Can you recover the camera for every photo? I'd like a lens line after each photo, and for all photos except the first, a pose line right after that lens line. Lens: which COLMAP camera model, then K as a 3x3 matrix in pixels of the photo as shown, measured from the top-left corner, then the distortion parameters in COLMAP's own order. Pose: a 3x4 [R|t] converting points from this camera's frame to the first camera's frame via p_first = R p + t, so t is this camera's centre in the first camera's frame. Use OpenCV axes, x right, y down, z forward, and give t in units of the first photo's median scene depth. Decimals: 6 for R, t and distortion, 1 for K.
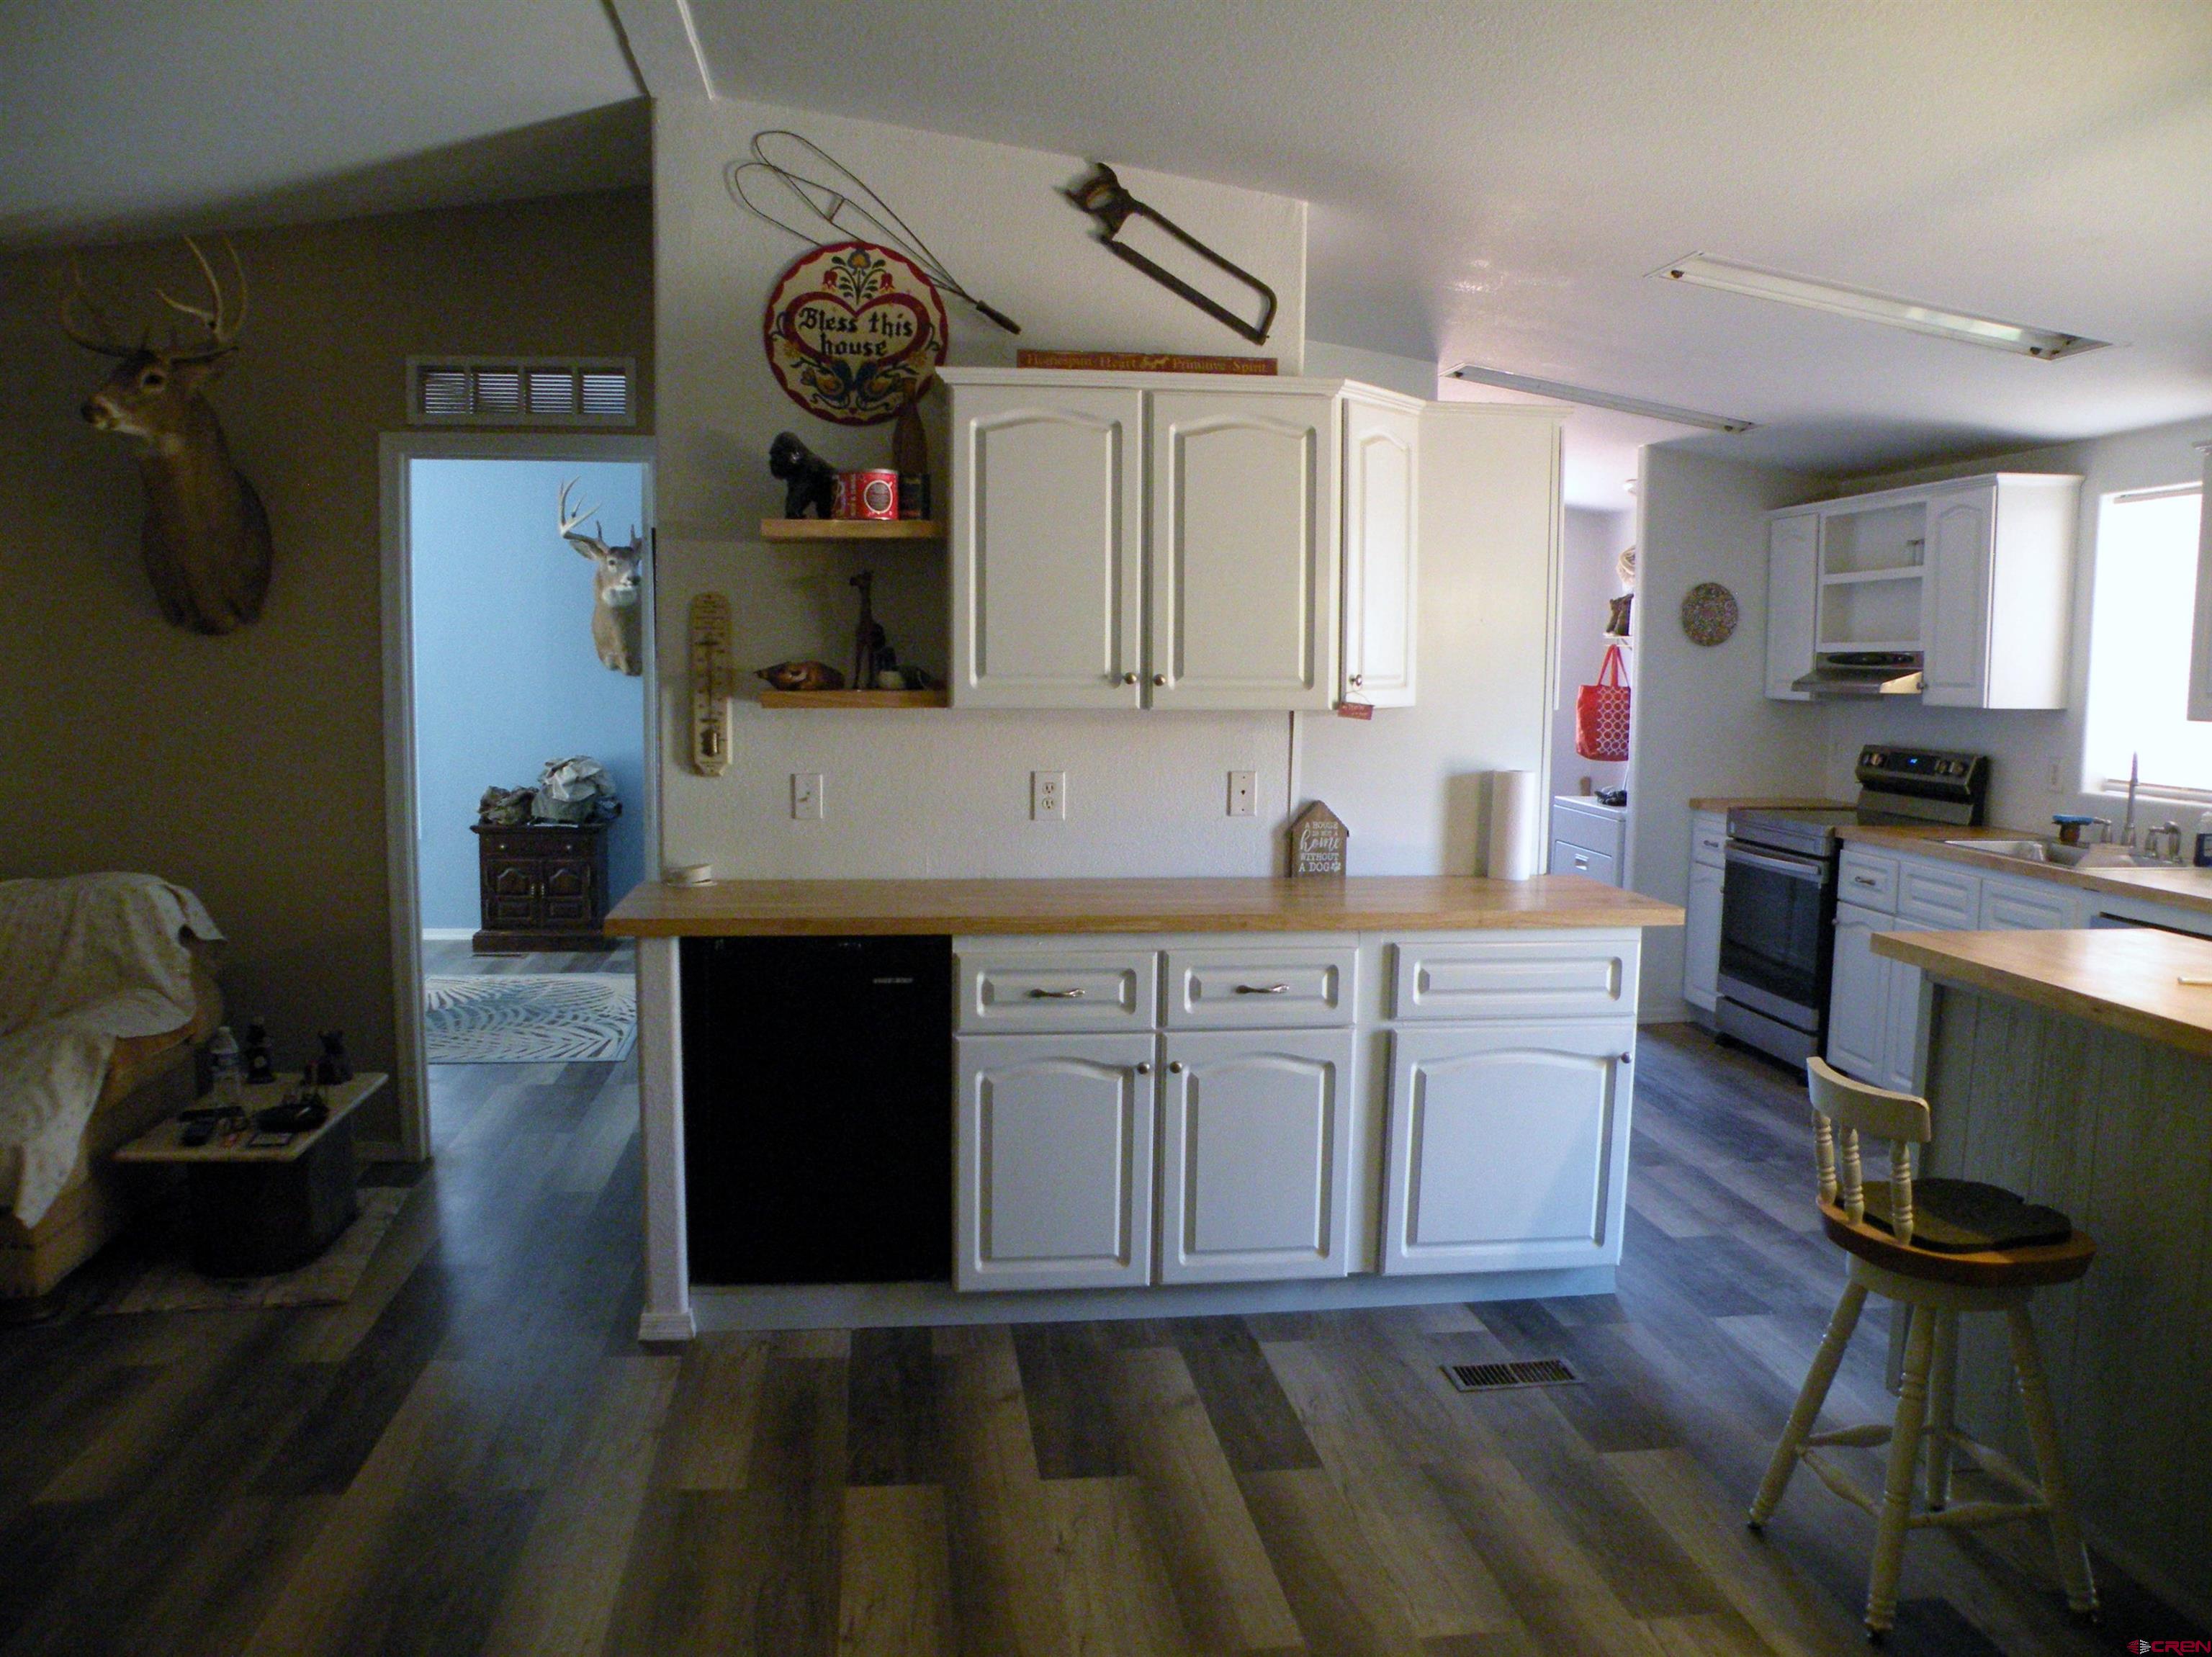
lens RADIAL K [[1769.7, 0, 1108.7], [0, 1769.7, 867.5], [0, 0, 1]] dist [-0.169461, 0.149786]
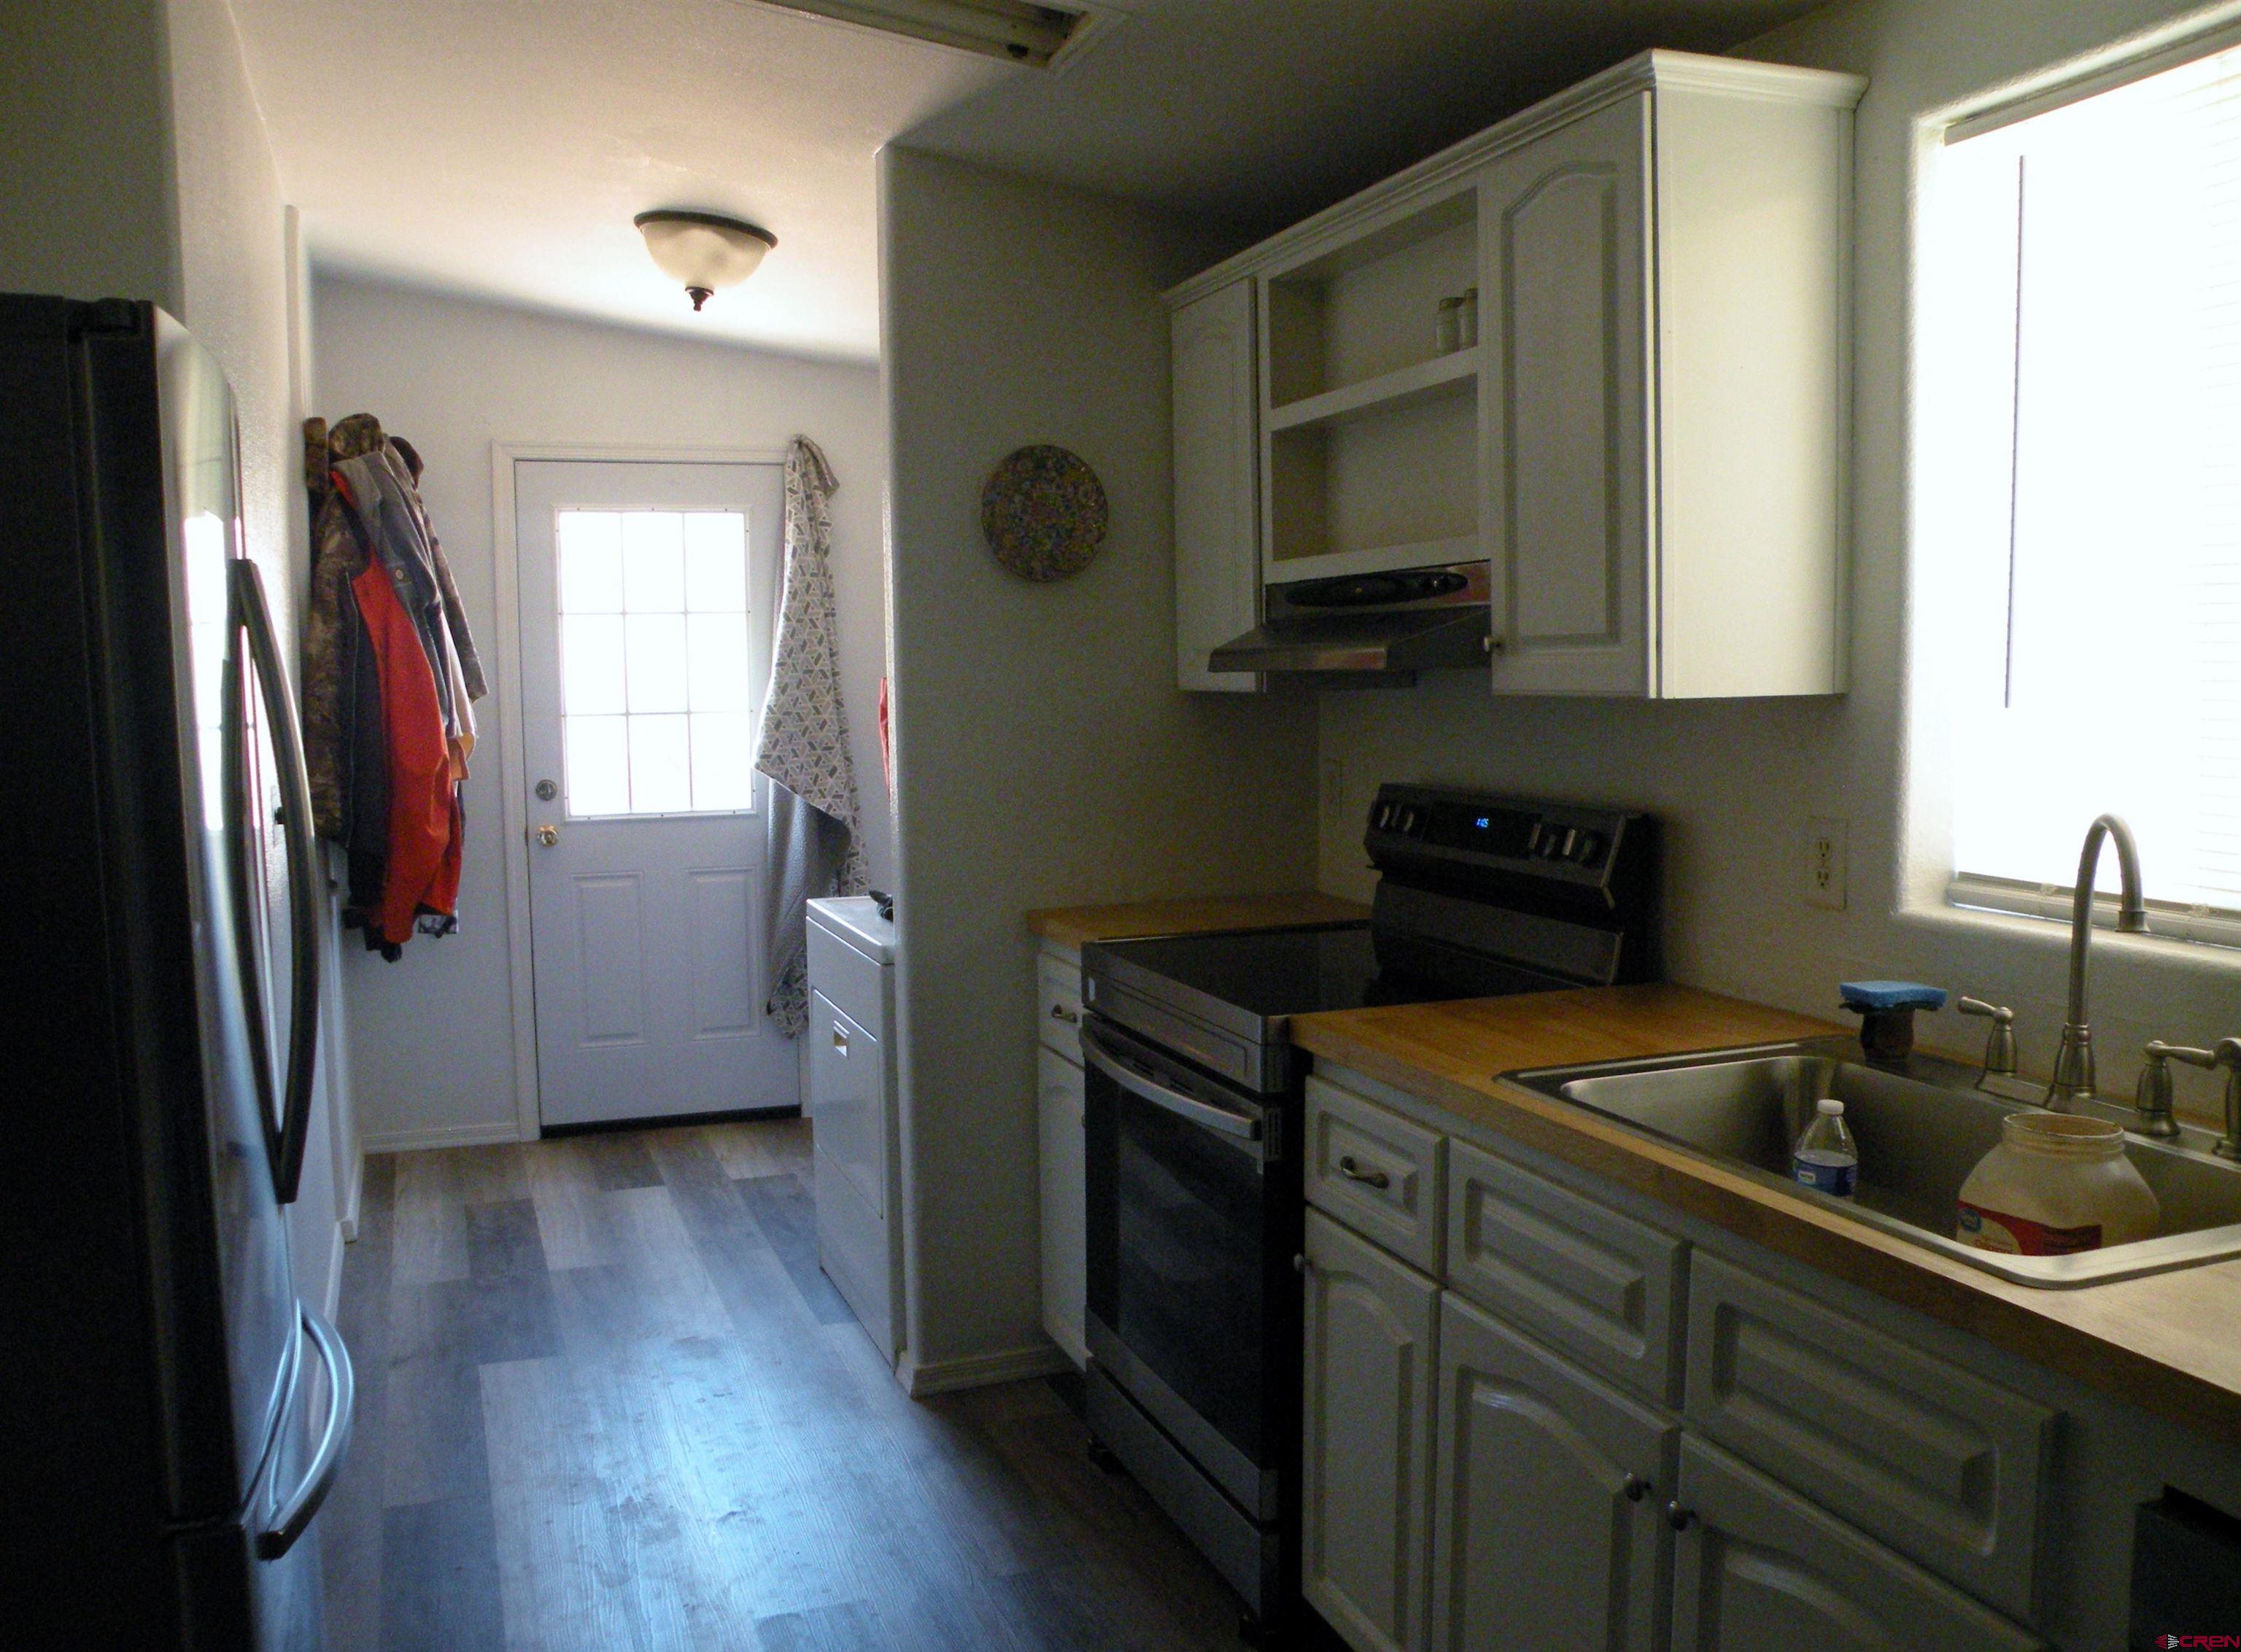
lens RADIAL K [[1926.7, 0, 1090.0], [0, 1926.7, 829.5], [0, 0, 1]] dist [-0.187851, 0.168608]
pose [[0.975313, -0.041063, 0.216975, 0.418582], [0.047828, 0.998517, -0.026016, -0.082361], [-0.215584, 0.035751, 0.975831, 0.860719]]
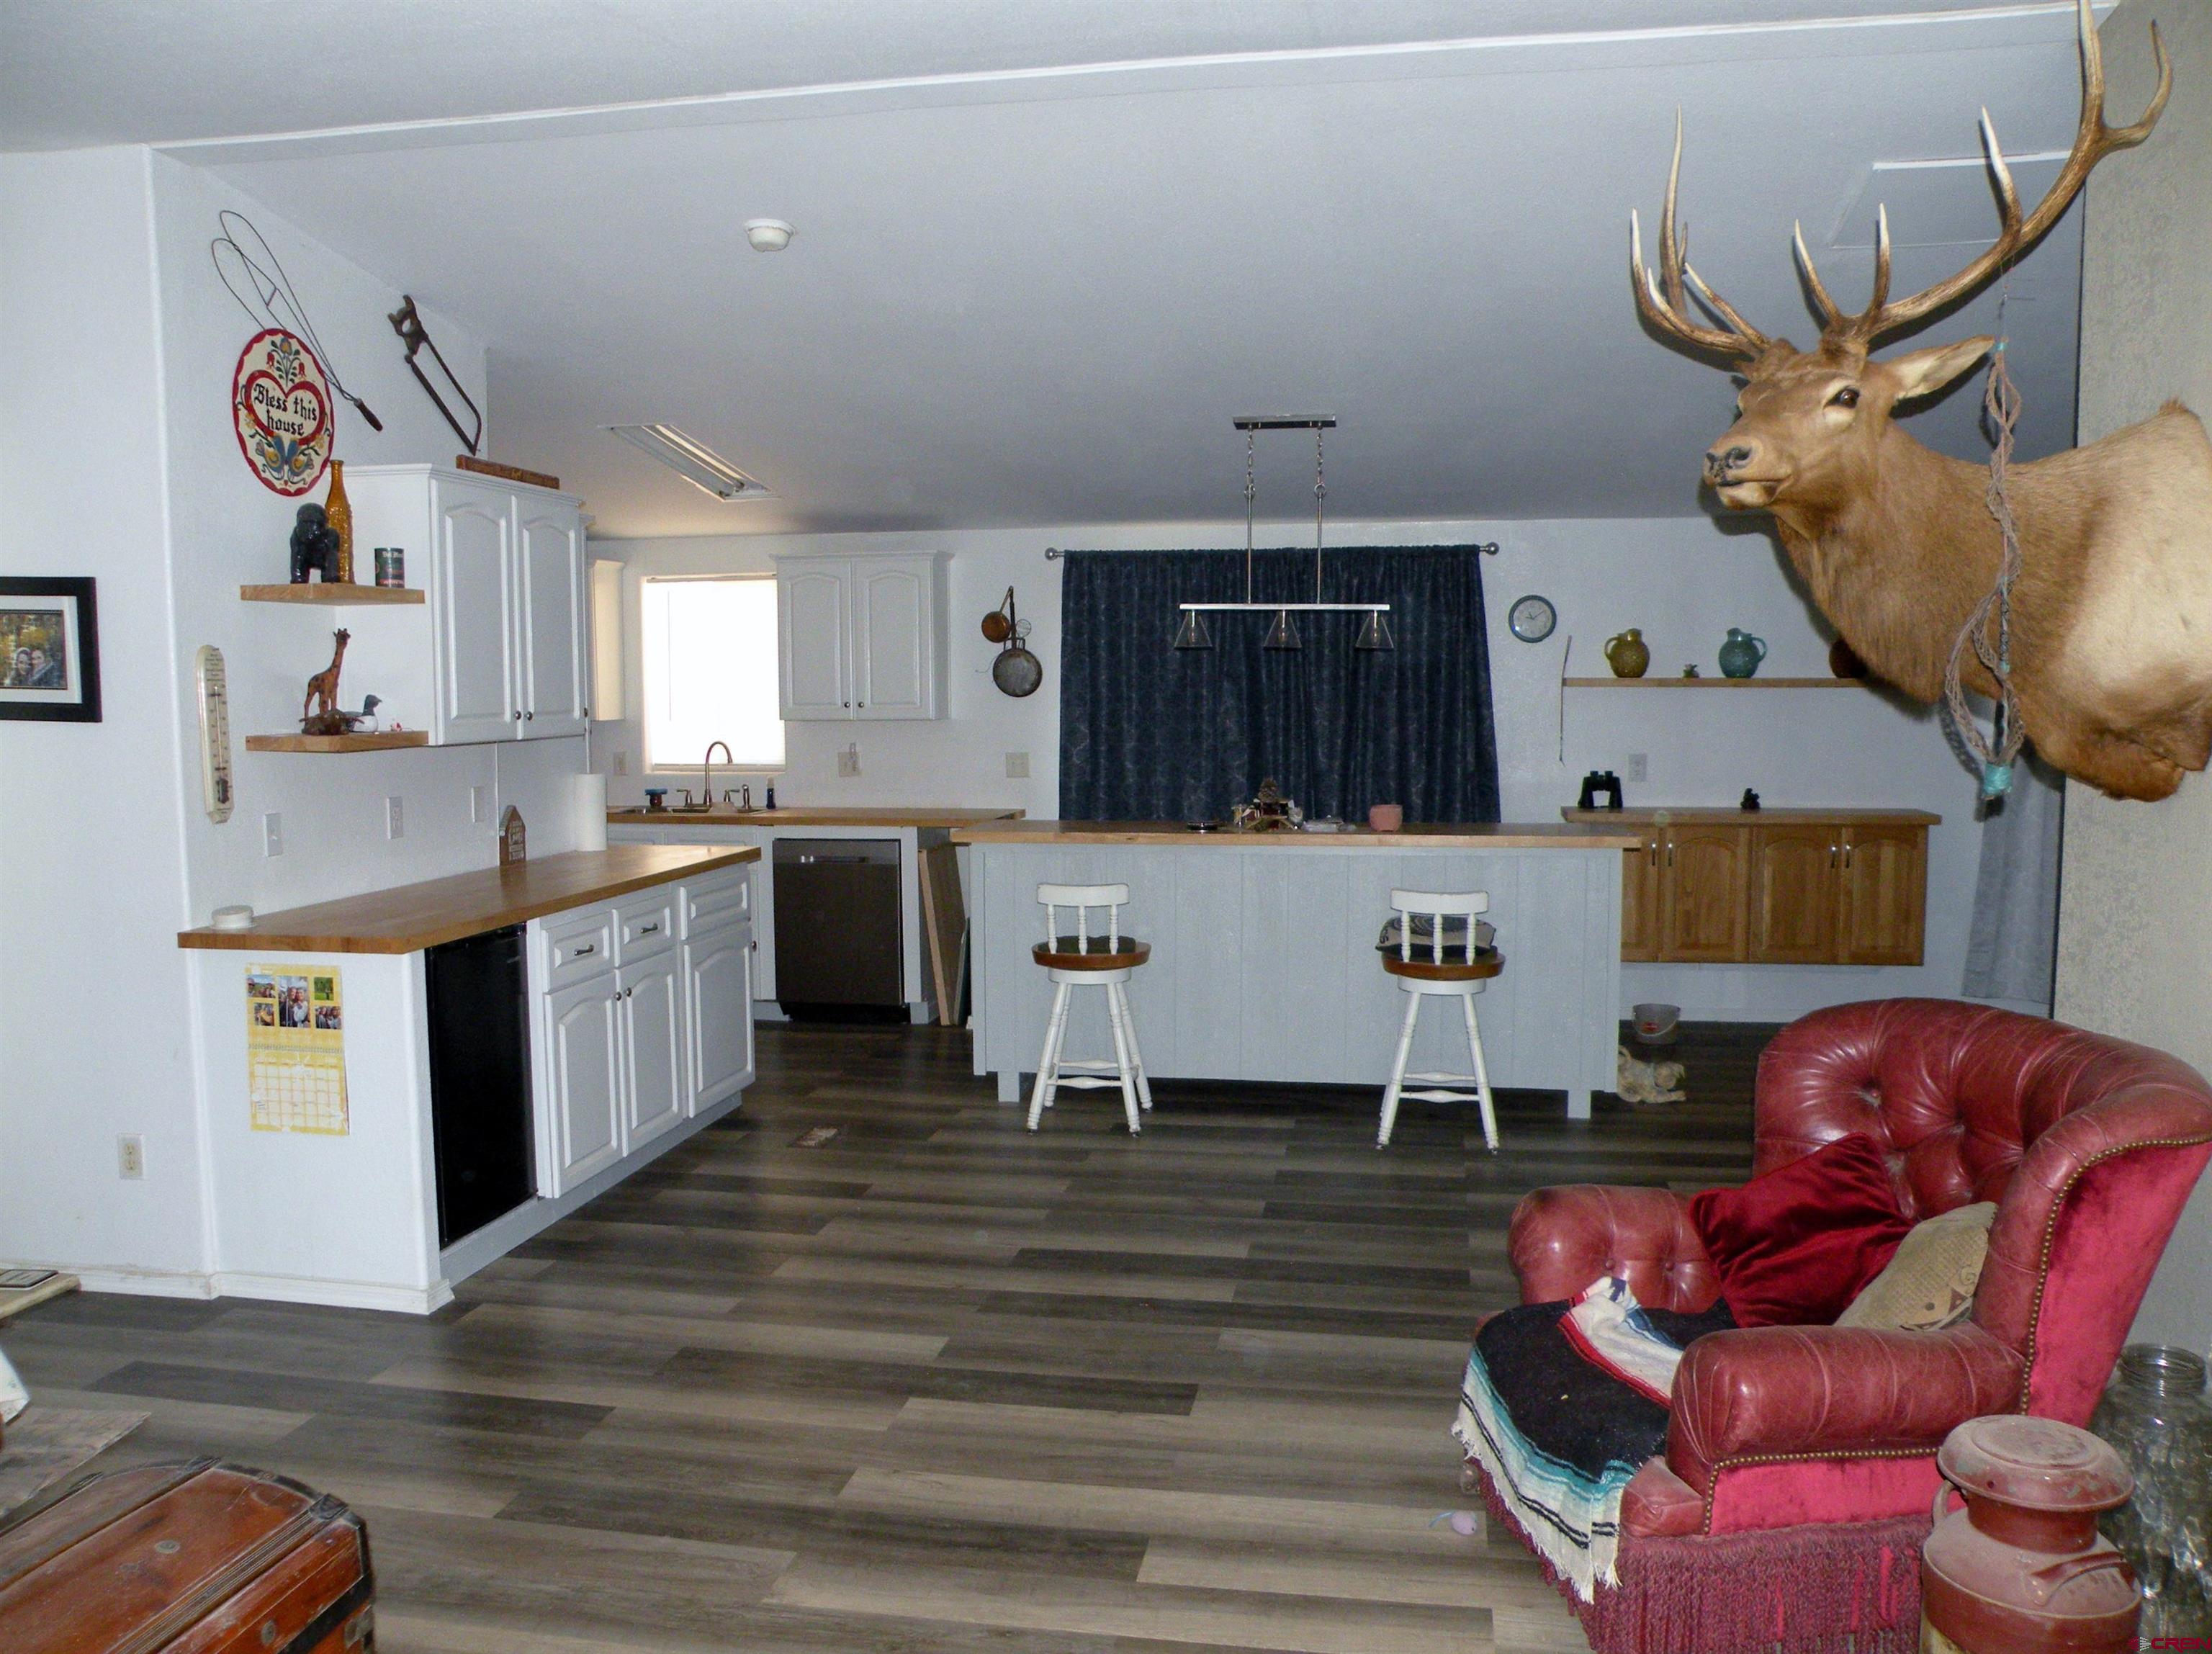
lens RADIAL K [[1769.6, 0, 1108.7], [0, 1769.6, 866.0], [0, 0, 1]] dist [-0.169461, 0.149786]
pose [[0.295882, -0.107457, 0.949161, -1.056828], [0.123255, 0.989641, 0.073617, -0.036300], [-0.947239, 0.095207, 0.306062, 0.197602]]
